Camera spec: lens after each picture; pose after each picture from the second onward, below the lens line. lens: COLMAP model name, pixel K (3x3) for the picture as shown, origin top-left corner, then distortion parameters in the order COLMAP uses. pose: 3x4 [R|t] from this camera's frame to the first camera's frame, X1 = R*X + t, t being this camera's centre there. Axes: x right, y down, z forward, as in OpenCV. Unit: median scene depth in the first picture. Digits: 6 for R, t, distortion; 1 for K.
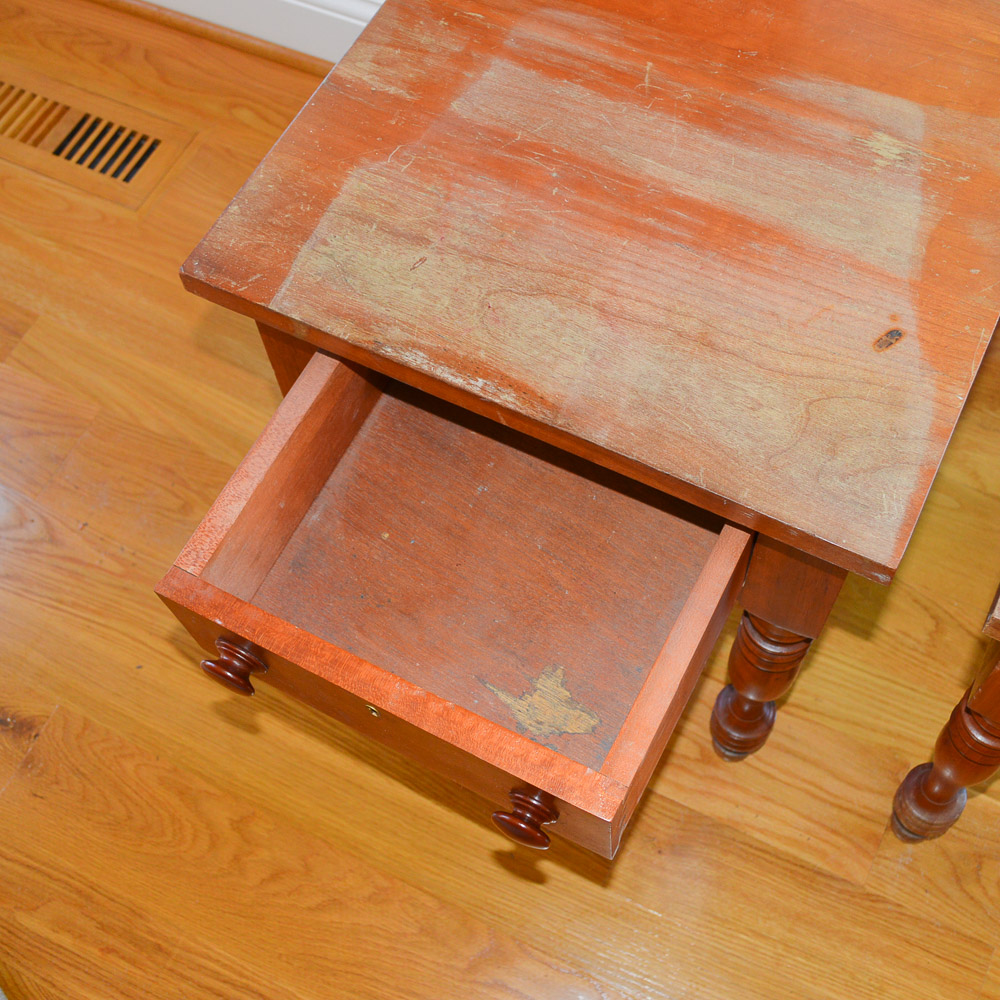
lens RADIAL K [[1317.3, 0, 500.9], [0, 1317.3, 505.6], [0, 0, 1]] dist [-0.048209, 0.000000]
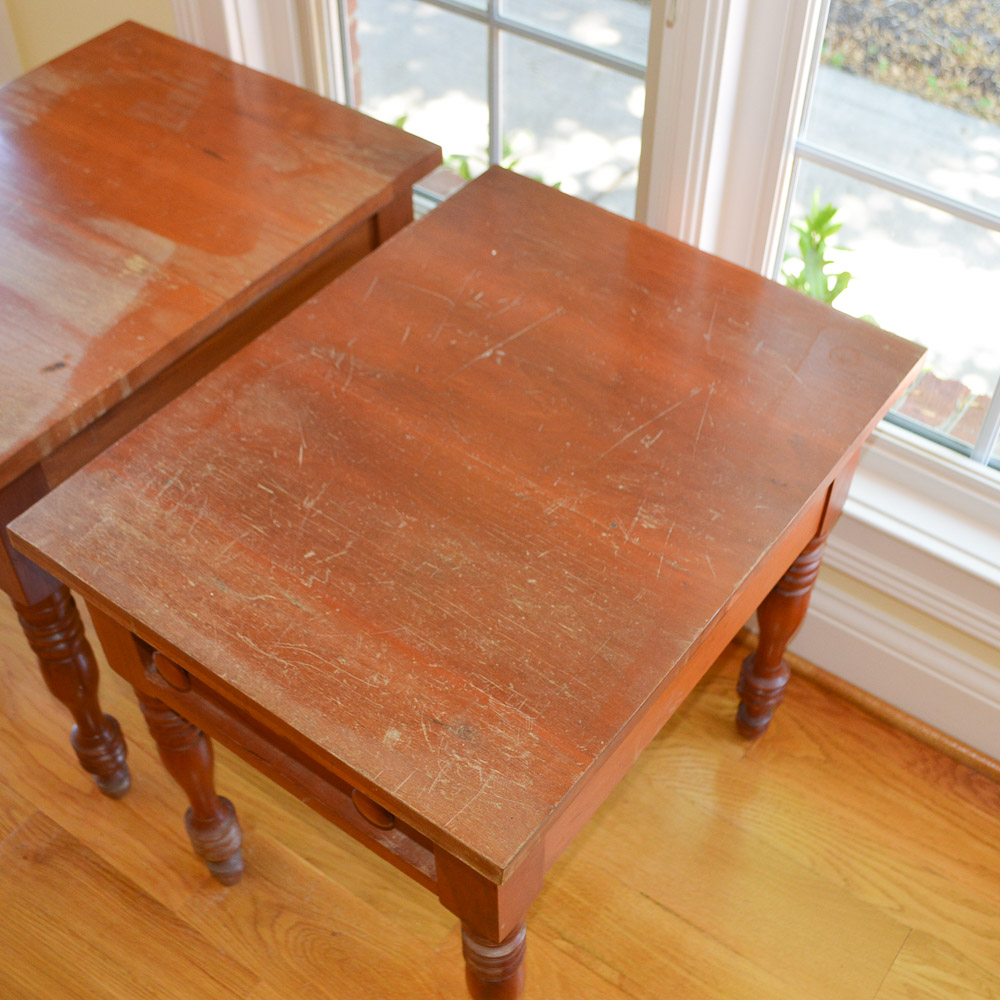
lens RADIAL K [[1341.7, 0, 489.3], [0, 1341.7, 526.0], [0, 0, 1]] dist [-0.054906, 0.000000]
pose [[0.985781, 0.152139, -0.071335, 0.816198], [-0.165260, 0.954613, -0.247795, 0.292659], [0.030398, 0.256060, 0.966183, -0.317031]]
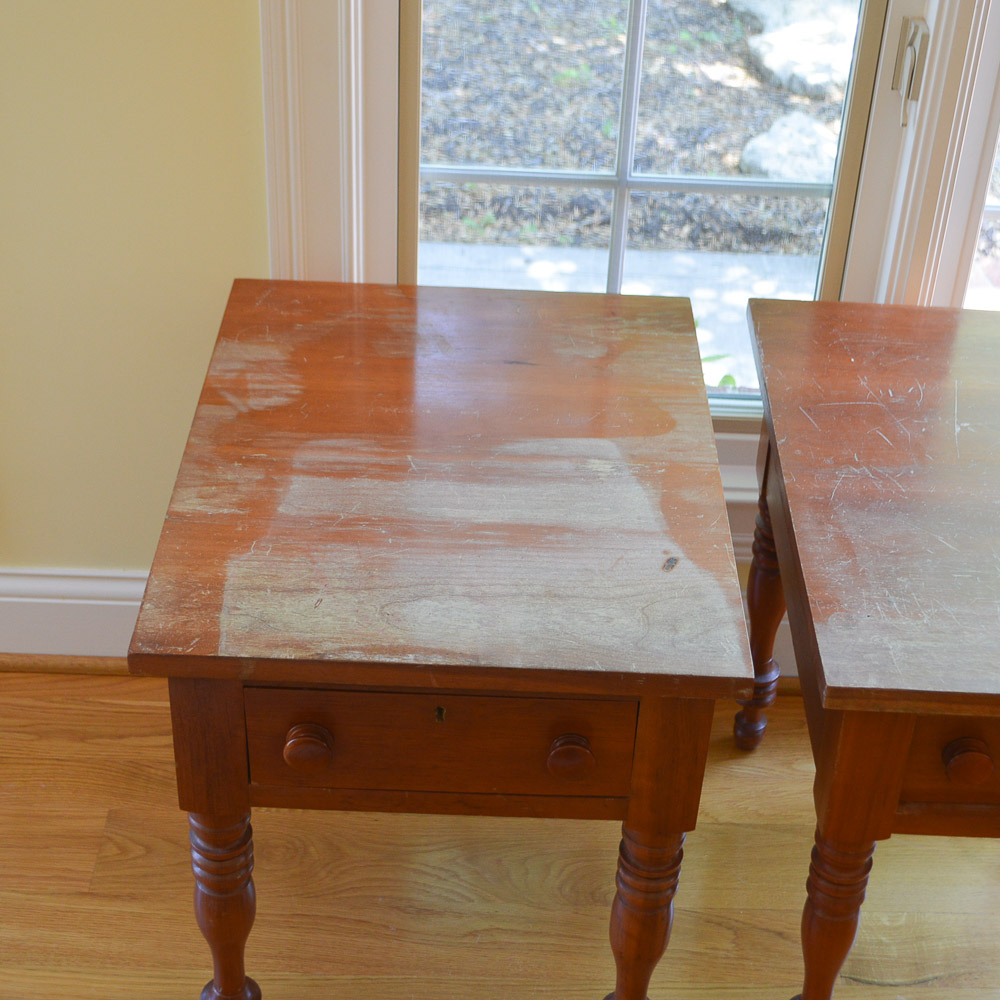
lens RADIAL K [[1794.5, 0, 505.3], [0, 1794.5, 501.7], [0, 0, 1]] dist [-0.011349, 0.000000]
pose [[0.887854, -0.180805, 0.423113, -0.590621], [0.358896, 0.847570, -0.390920, 0.451659], [-0.287937, 0.498934, 0.817409, -0.482239]]
